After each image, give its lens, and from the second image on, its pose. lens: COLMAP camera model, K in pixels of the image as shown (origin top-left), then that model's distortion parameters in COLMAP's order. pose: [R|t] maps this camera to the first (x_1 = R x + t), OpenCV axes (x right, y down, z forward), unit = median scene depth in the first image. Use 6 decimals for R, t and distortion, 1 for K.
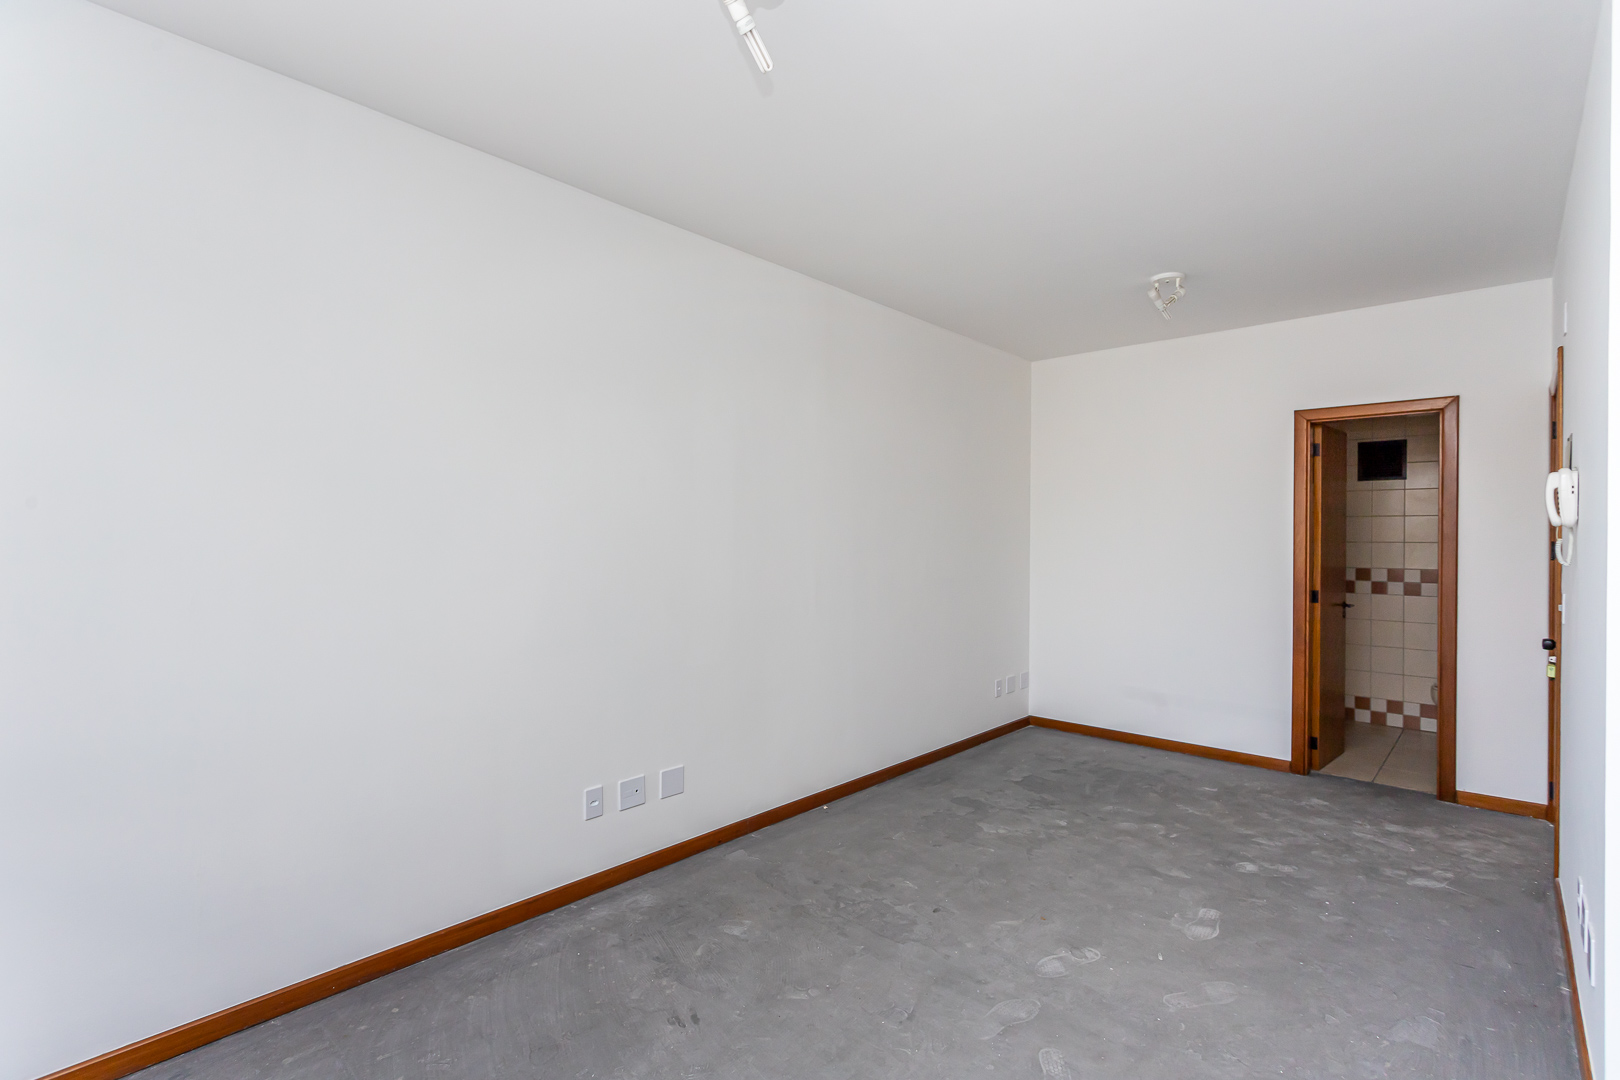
lens RADIAL K [[757.7, 0, 812.0], [0, 757.7, 538.7], [0, 0, 1]] dist [-0.002560, 0.001548]
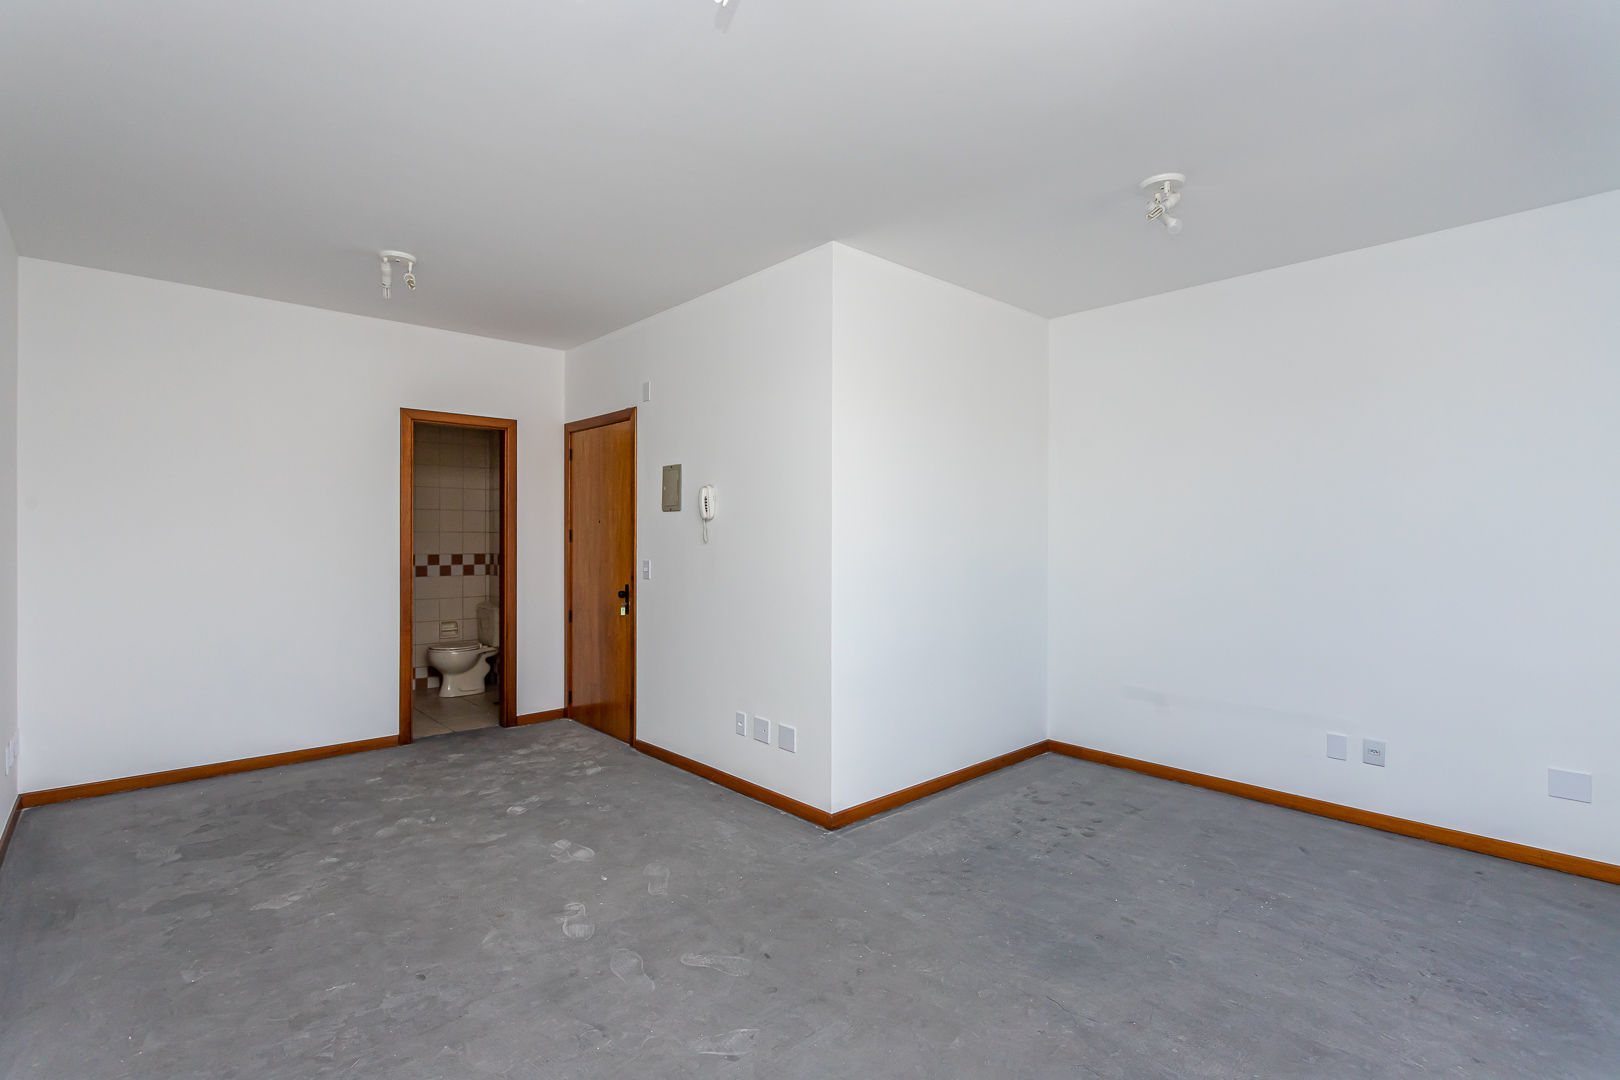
lens RADIAL K [[757.7, 0, 815.5], [0, 757.7, 539.6], [0, 0, 1]] dist [-0.002560, 0.001548]
pose [[0.087738, -0.009286, 0.996100, -0.518160], [0.000636, 0.999957, 0.009266, 0.010893], [-0.996143, -0.000179, 0.087740, 0.433274]]
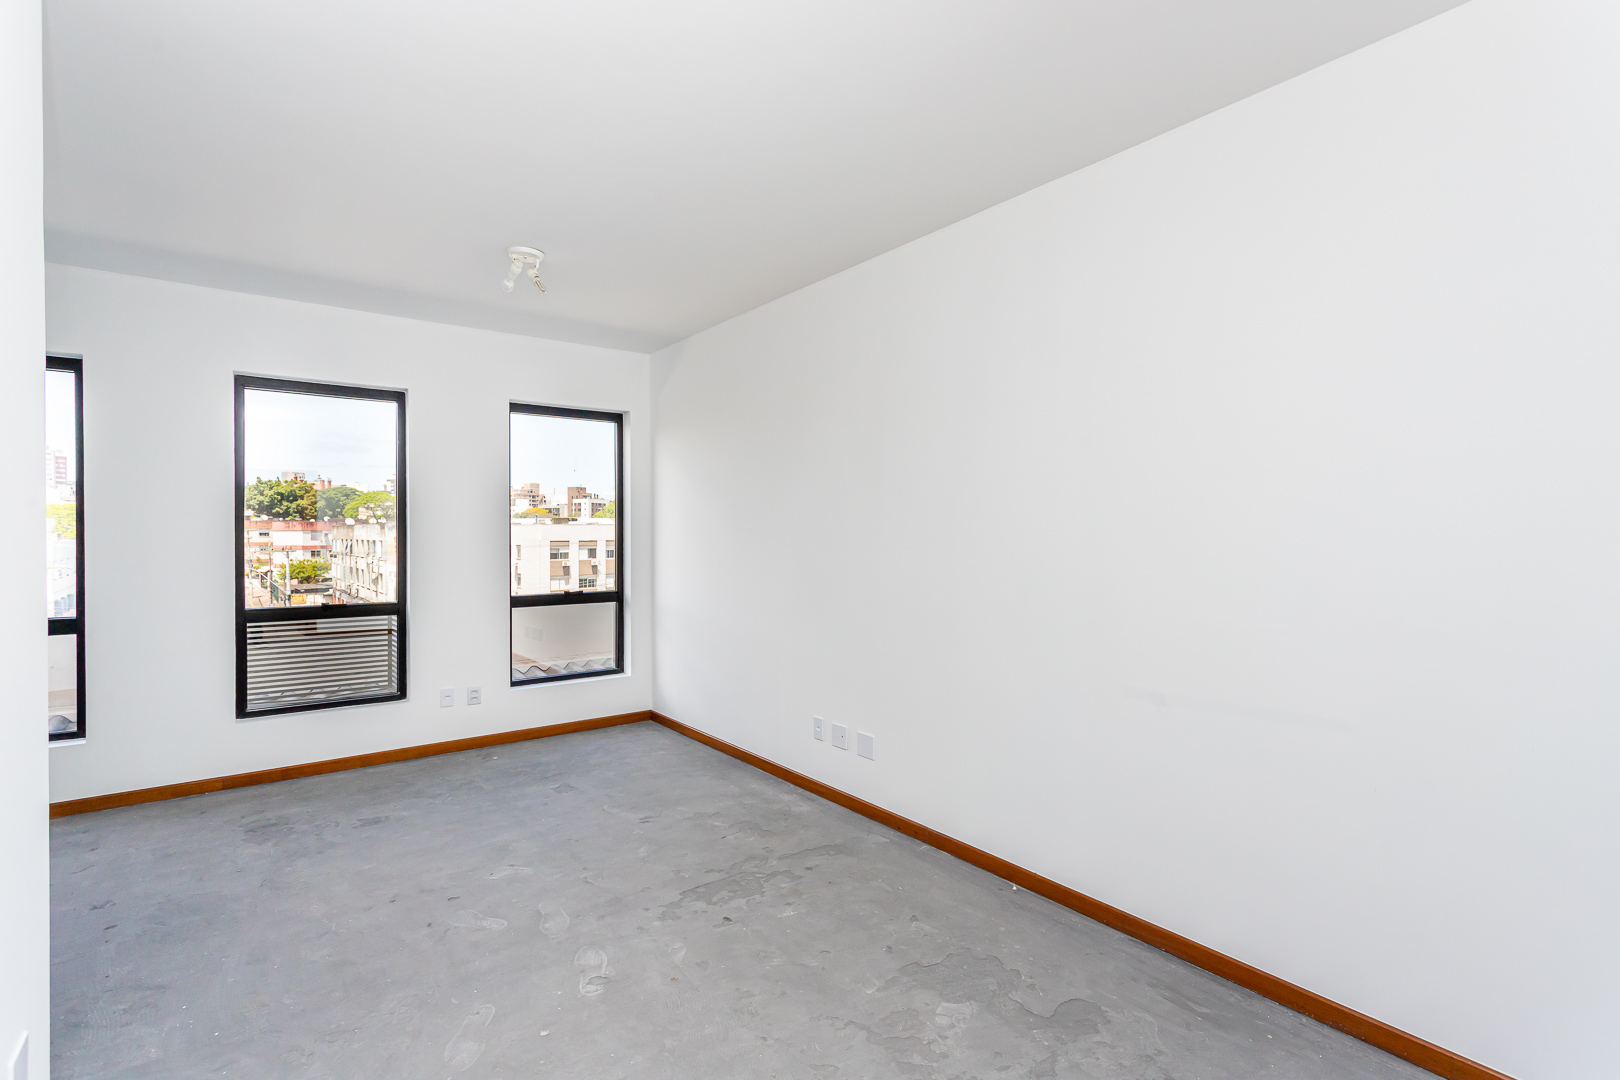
lens RADIAL K [[757.7, 0, 816.3], [0, 757.7, 544.3], [0, 0, 1]] dist [-0.002560, 0.001548]
pose [[-0.176825, 0.009197, -0.984199, 0.931888], [-0.002967, 0.999947, 0.009877, 0.003812], [0.984238, 0.004667, -0.176788, 1.096294]]
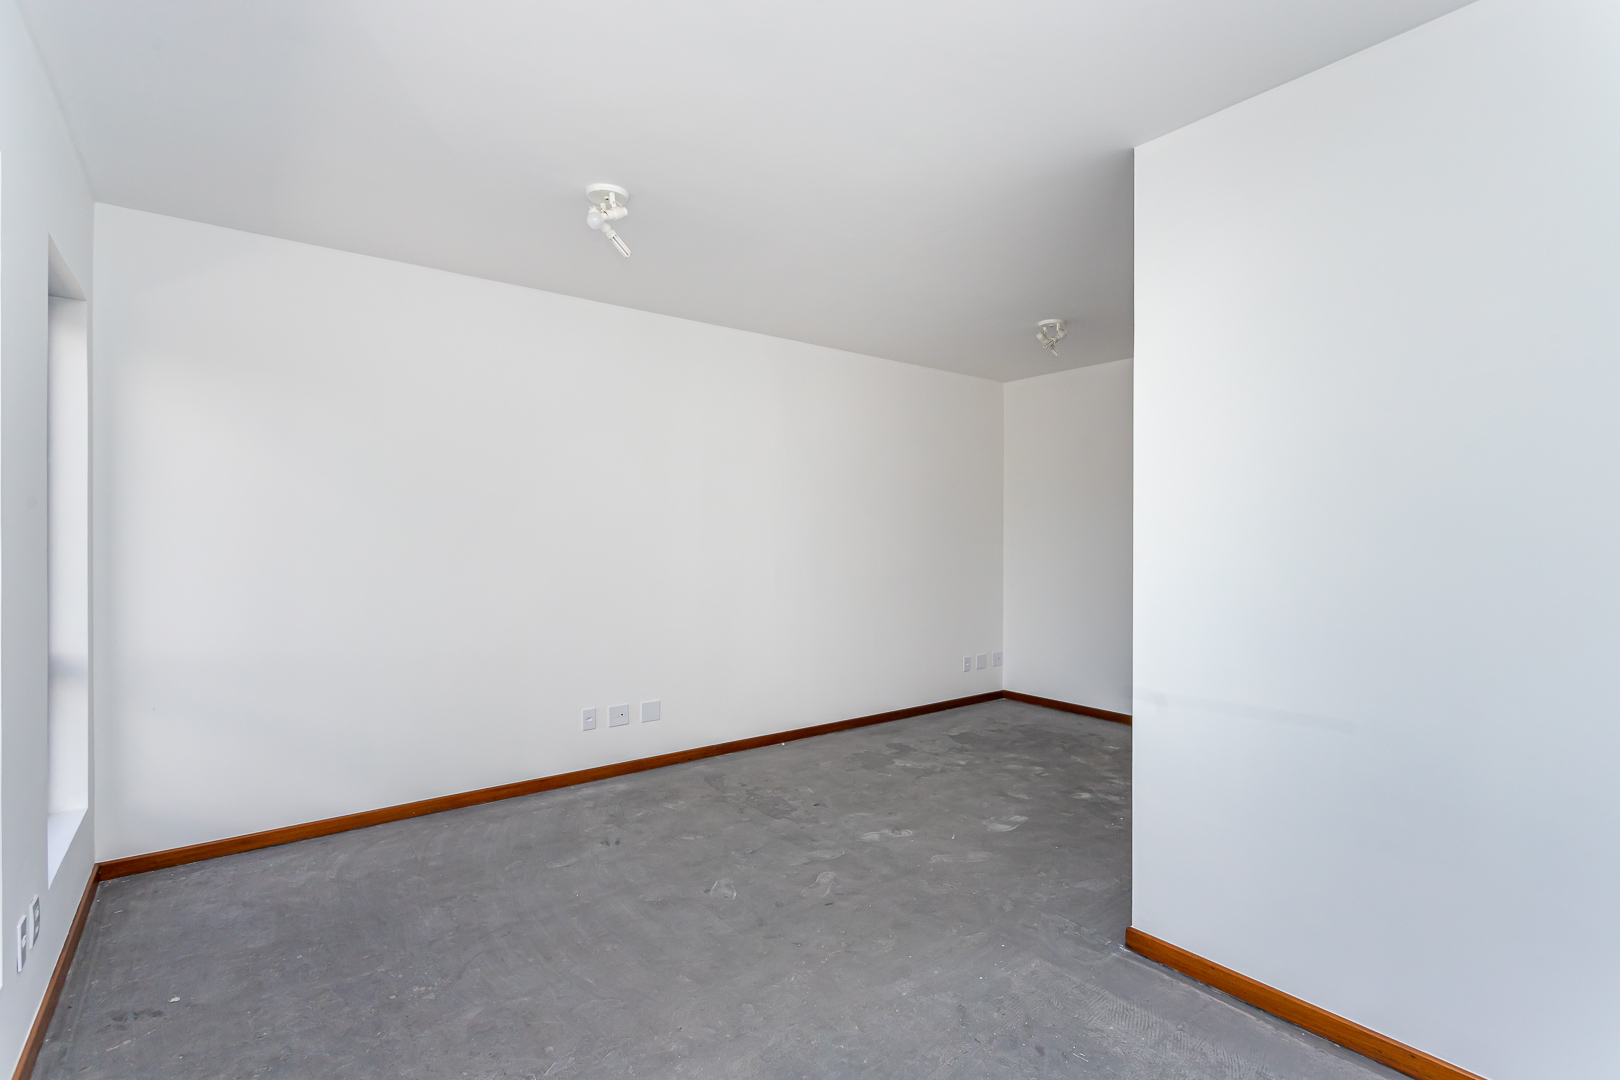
lens RADIAL K [[757.7, 0, 812.6], [0, 757.7, 540.6], [0, 0, 1]] dist [-0.002560, 0.001548]
pose [[0.985272, -0.002068, -0.170983, 0.338348], [0.002698, 0.999990, 0.003457, 0.002582], [0.170974, -0.003867, 0.985268, -0.312680]]
